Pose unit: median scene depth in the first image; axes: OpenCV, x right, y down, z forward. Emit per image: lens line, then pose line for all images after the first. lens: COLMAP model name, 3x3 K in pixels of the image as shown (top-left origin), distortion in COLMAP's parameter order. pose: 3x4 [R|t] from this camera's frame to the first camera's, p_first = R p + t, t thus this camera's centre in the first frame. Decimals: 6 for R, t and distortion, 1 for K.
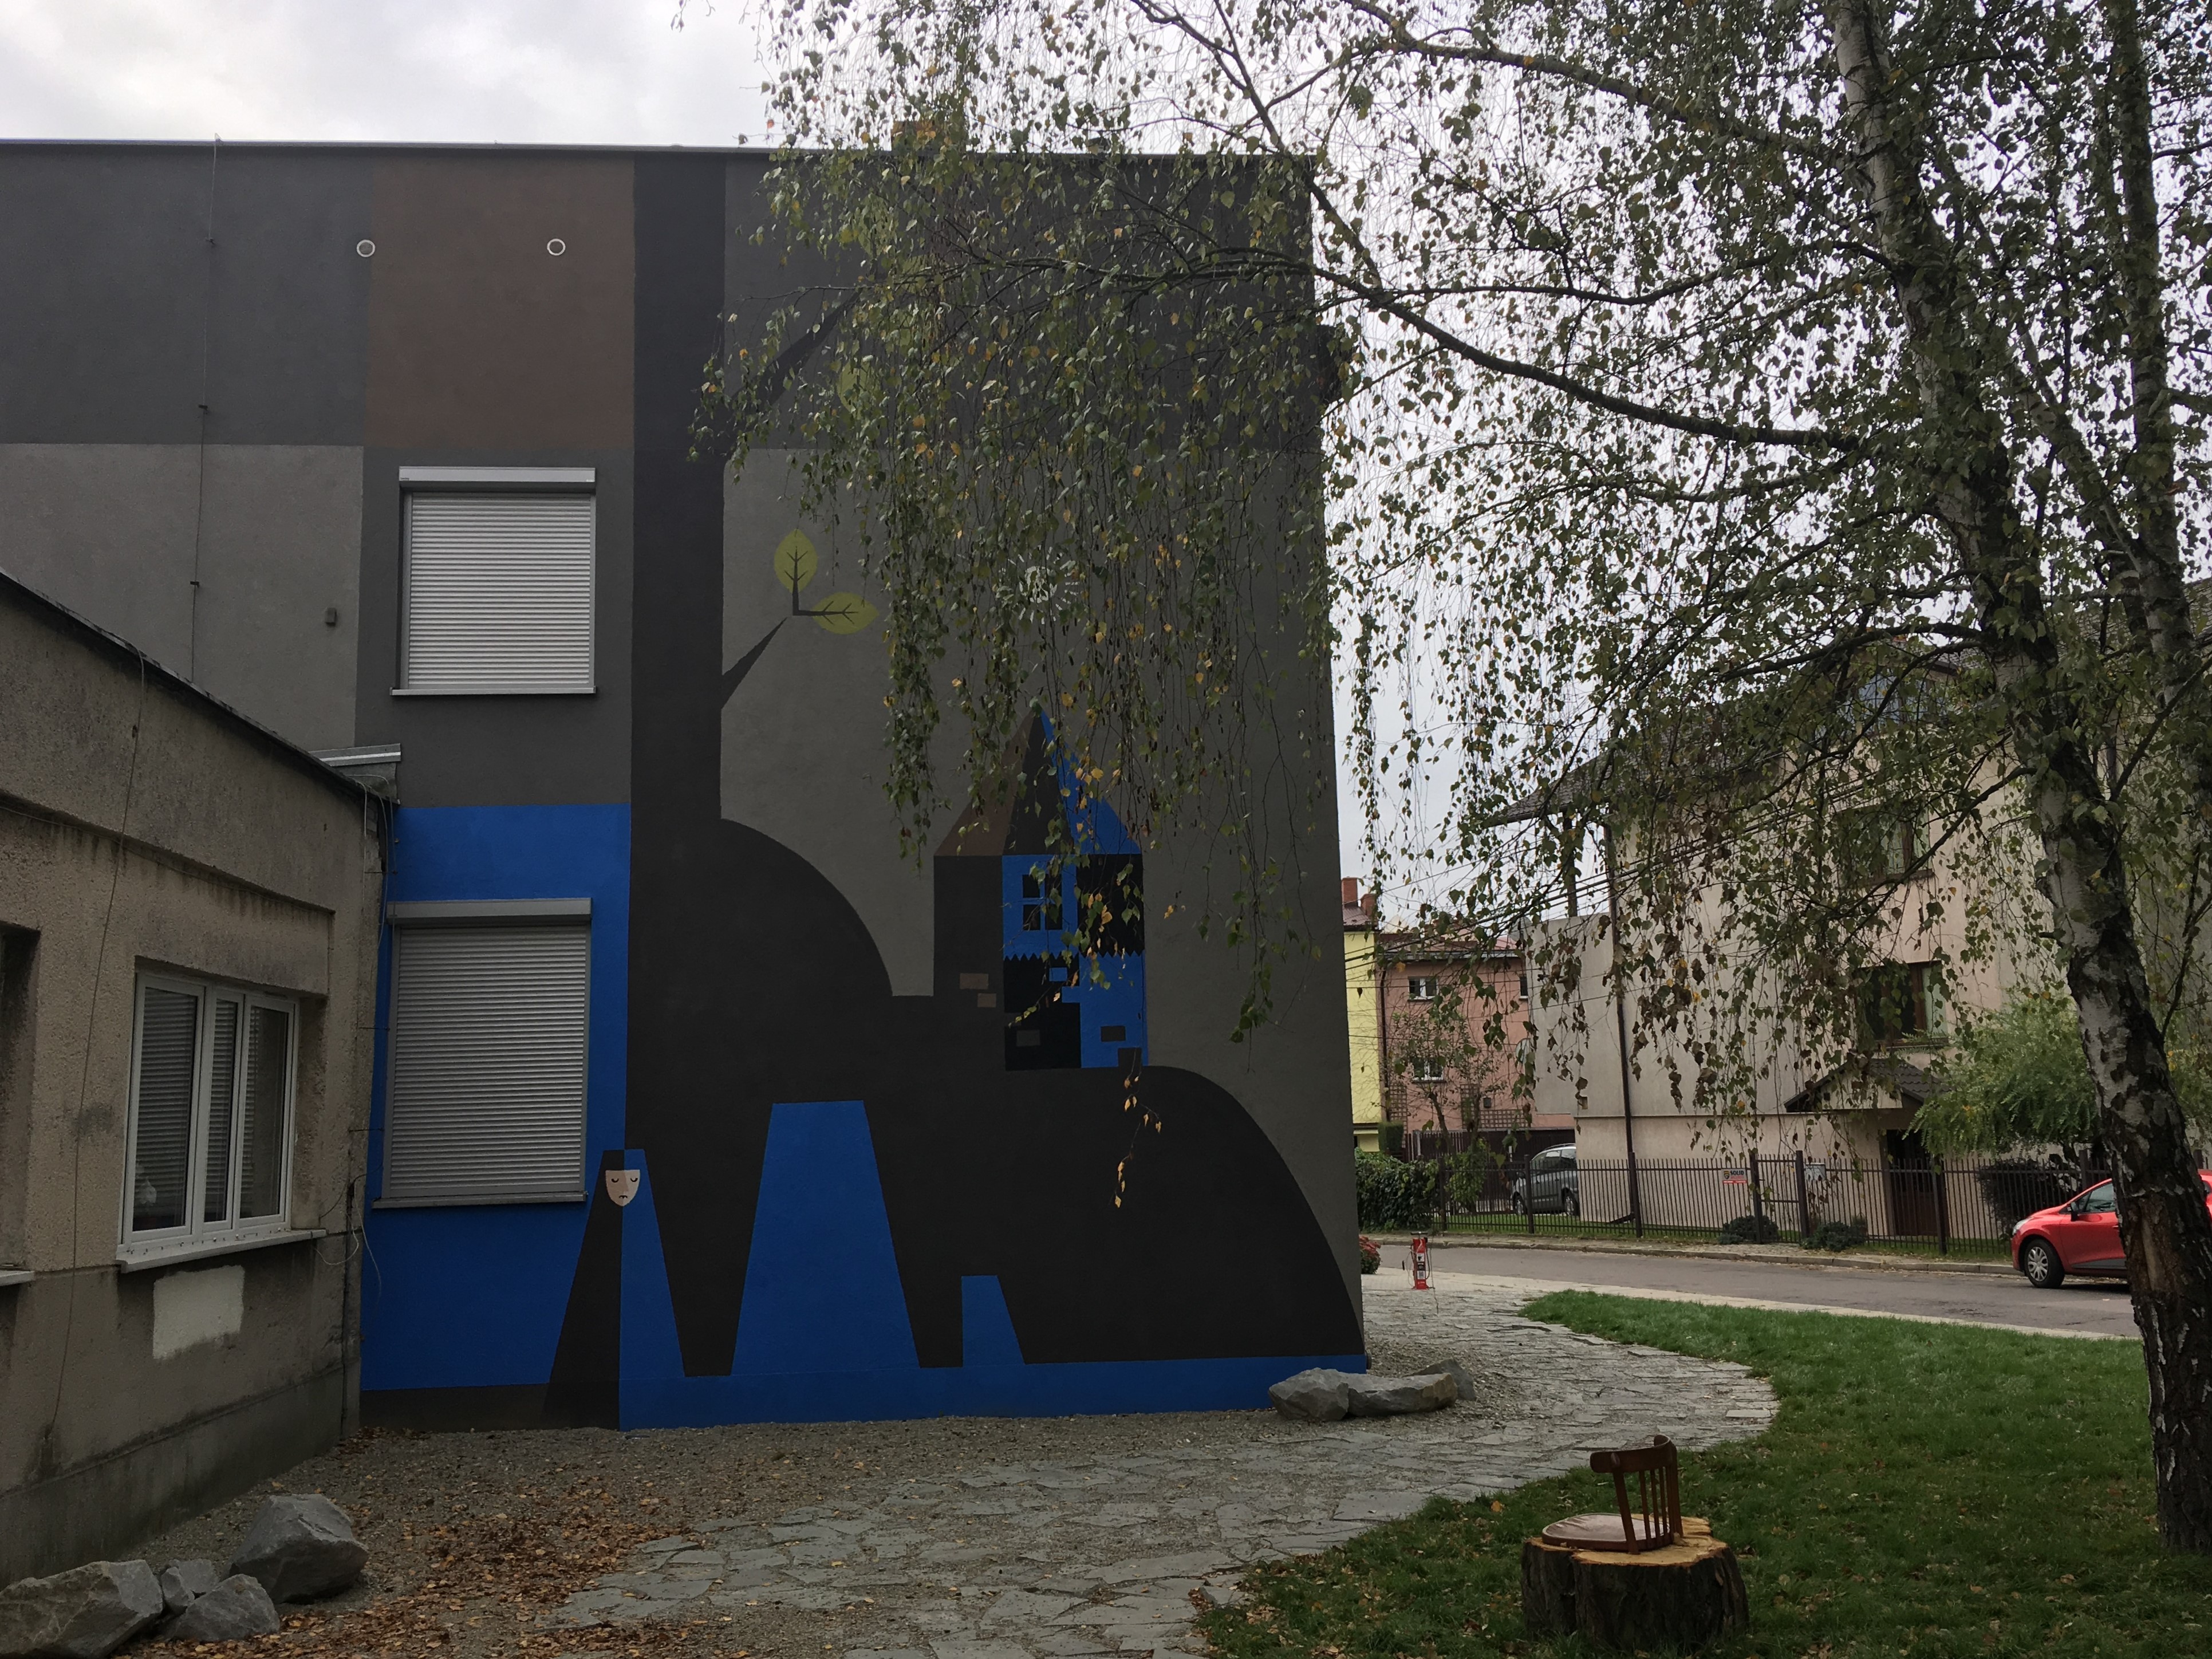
lens RADIAL K [[2033.8, 0, 1106.0], [0, 2033.8, 829.5], [0, 0, 1]] dist [0.178918, -0.245462]
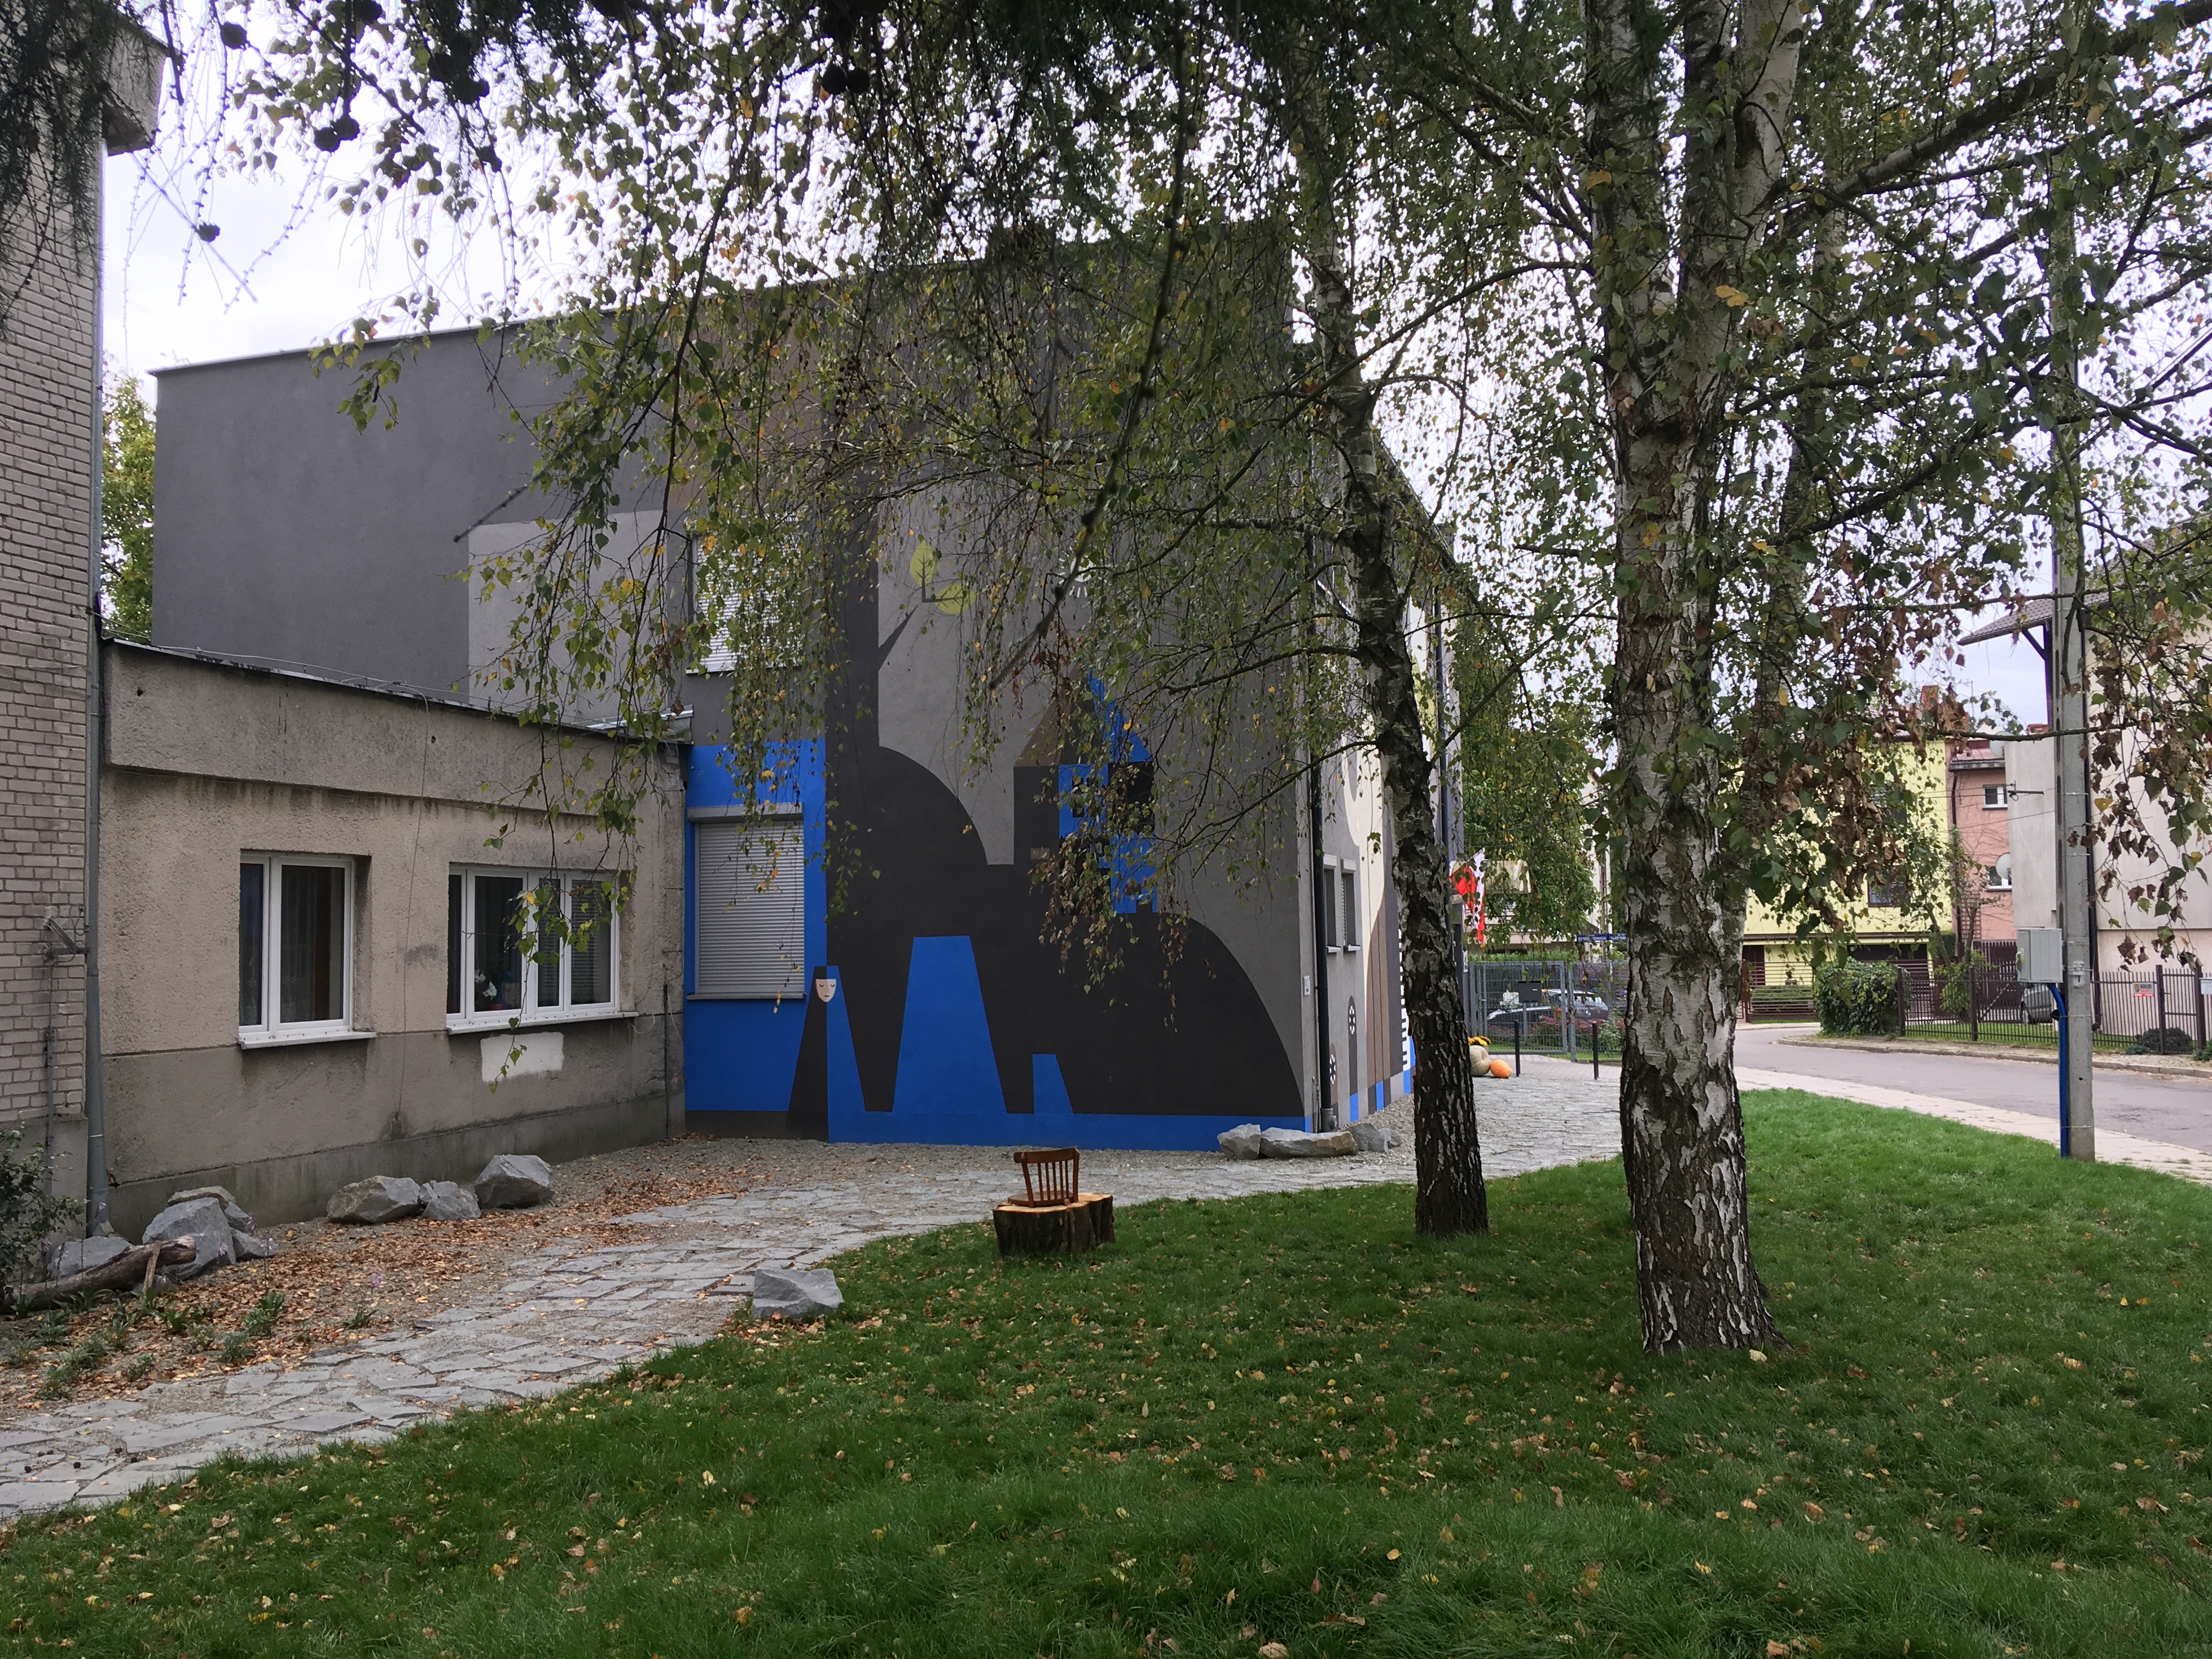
lens RADIAL K [[2033.7, 0, 1106.0], [0, 2033.7, 829.5], [0, 0, 1]] dist [0.178918, -0.245462]
pose [[0.921699, -0.013716, -0.387663, 0.552363], [0.053025, 0.994449, 0.090886, -0.073371], [0.384264, -0.104326, 0.917310, -0.306818]]
